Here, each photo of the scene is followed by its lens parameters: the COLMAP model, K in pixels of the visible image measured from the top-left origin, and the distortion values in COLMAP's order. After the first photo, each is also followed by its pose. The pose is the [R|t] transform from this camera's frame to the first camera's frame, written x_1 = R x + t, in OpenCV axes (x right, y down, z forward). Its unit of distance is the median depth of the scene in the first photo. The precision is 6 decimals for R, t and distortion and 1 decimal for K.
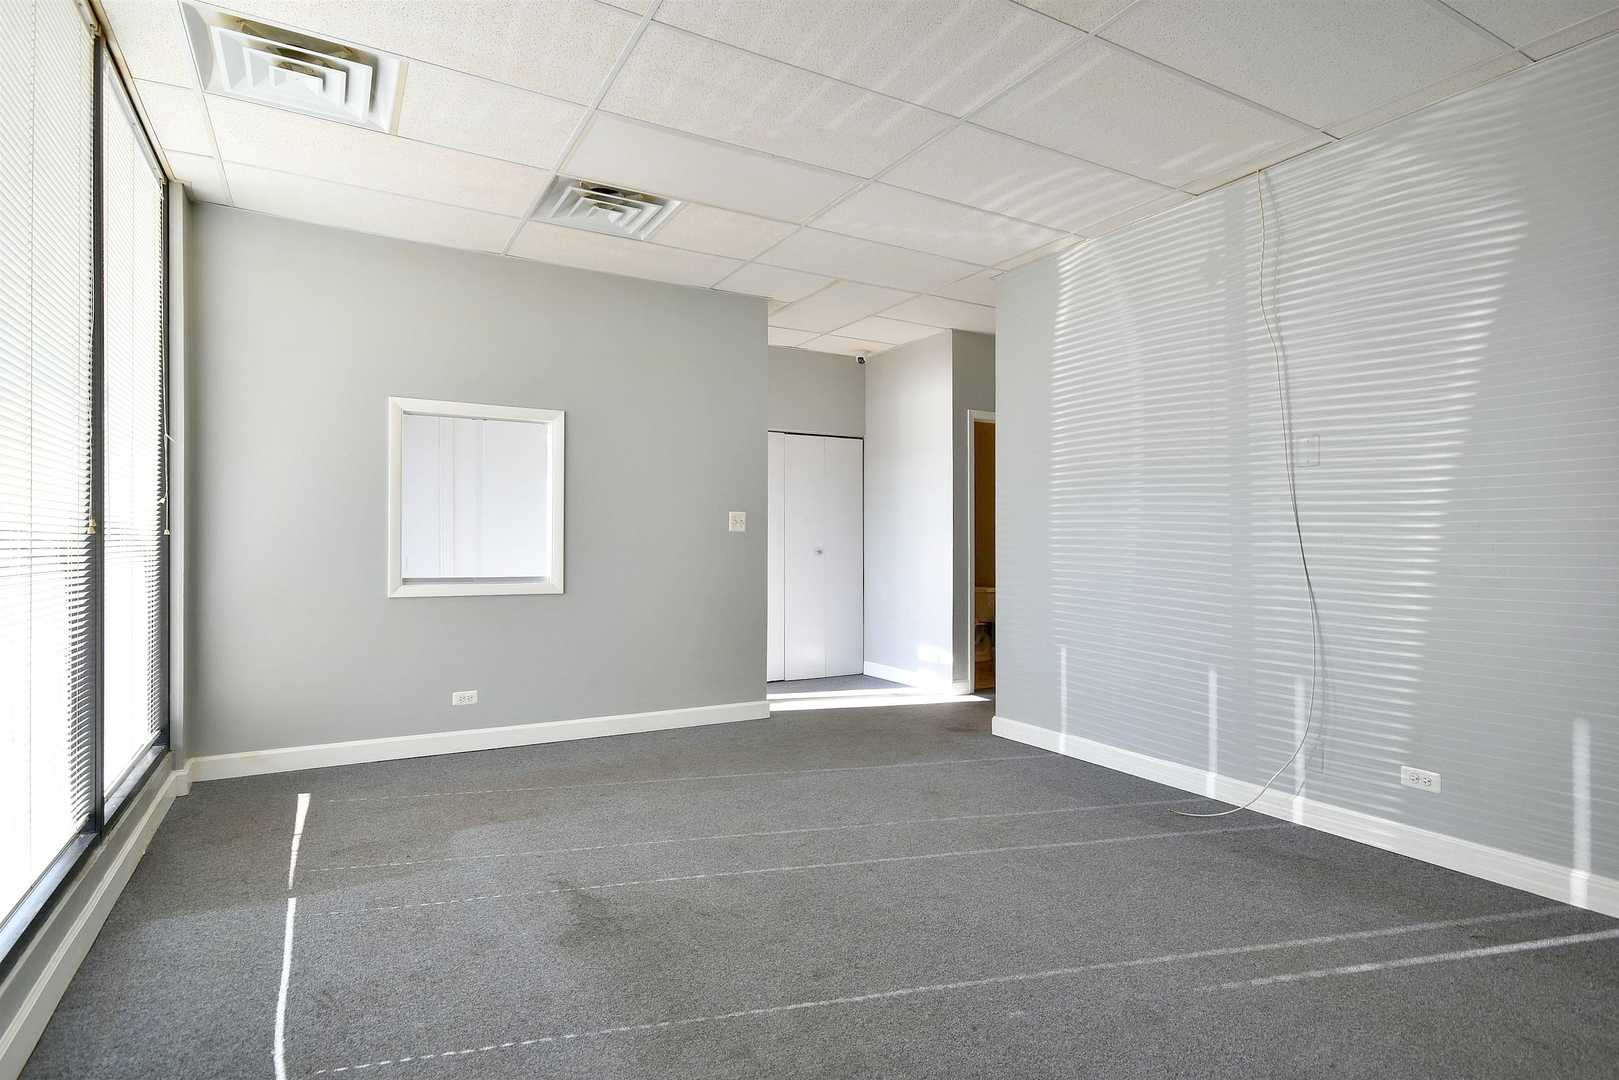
lens RADIAL K [[839.7, 0, 809.5], [0, 839.7, 540.0], [0, 0, 1]] dist [0.010551, 0.000185]
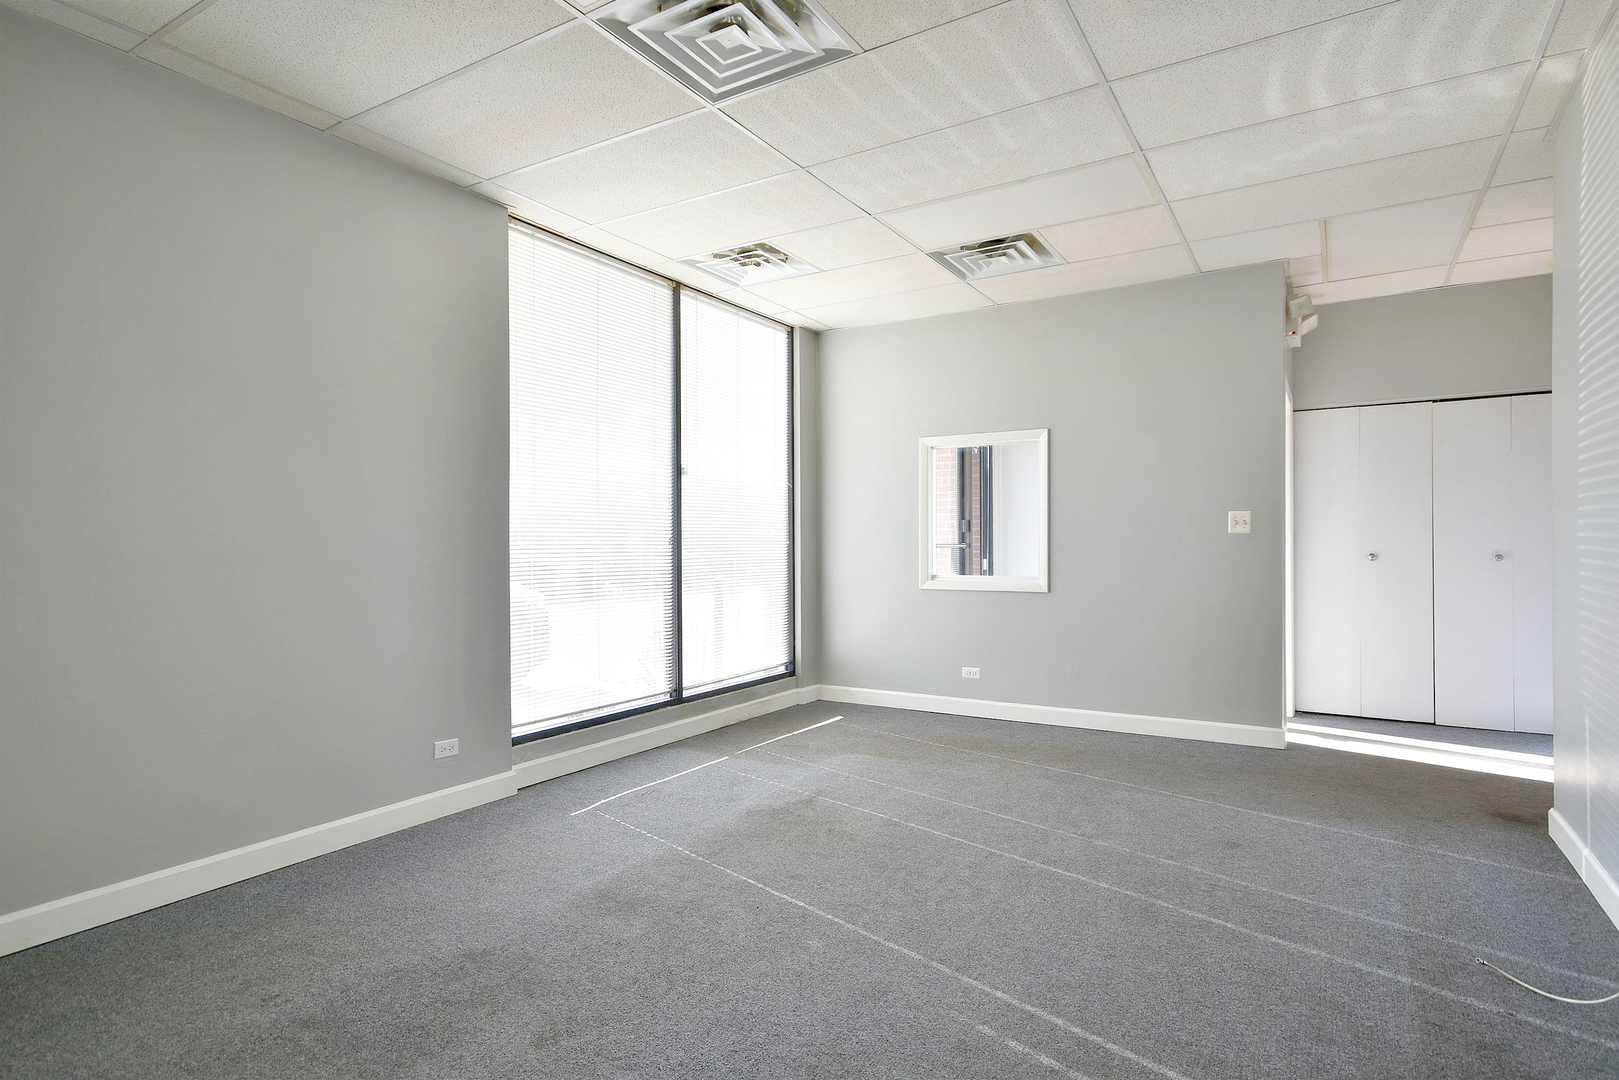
lens RADIAL K [[857.5, 0, 808.5], [0, 857.5, 552.7], [0, 0, 1]] dist [0.015336, 0.000350]
pose [[0.480645, 0.000231, -0.876915, 0.809443], [0.010096, 0.999932, 0.005797, 0.001177], [0.876857, -0.011639, 0.480610, 0.255404]]
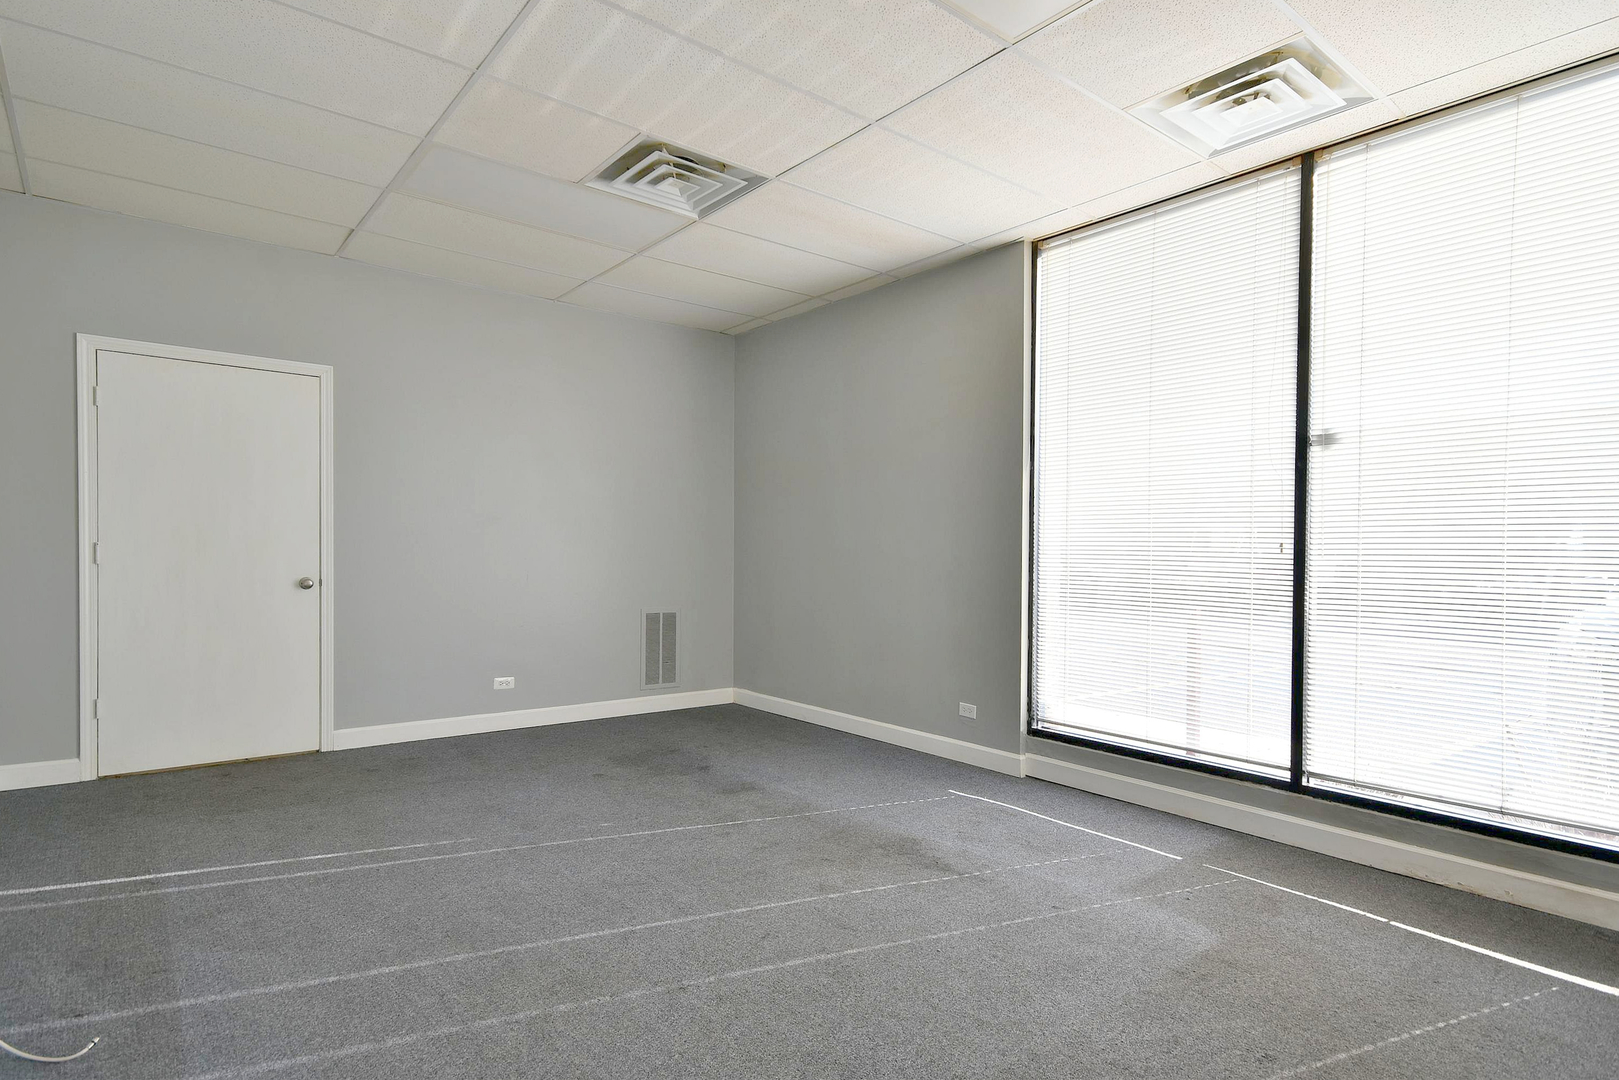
lens RADIAL K [[856.1, 0, 811.6], [0, 856.1, 559.3], [0, 0, 1]] dist [0.014921, 0.000676]
pose [[-0.986513, -0.015720, -0.162926, 0.079865], [-0.017684, 0.999787, 0.010611, 0.002189], [0.162725, 0.013349, -0.986581, 1.712832]]
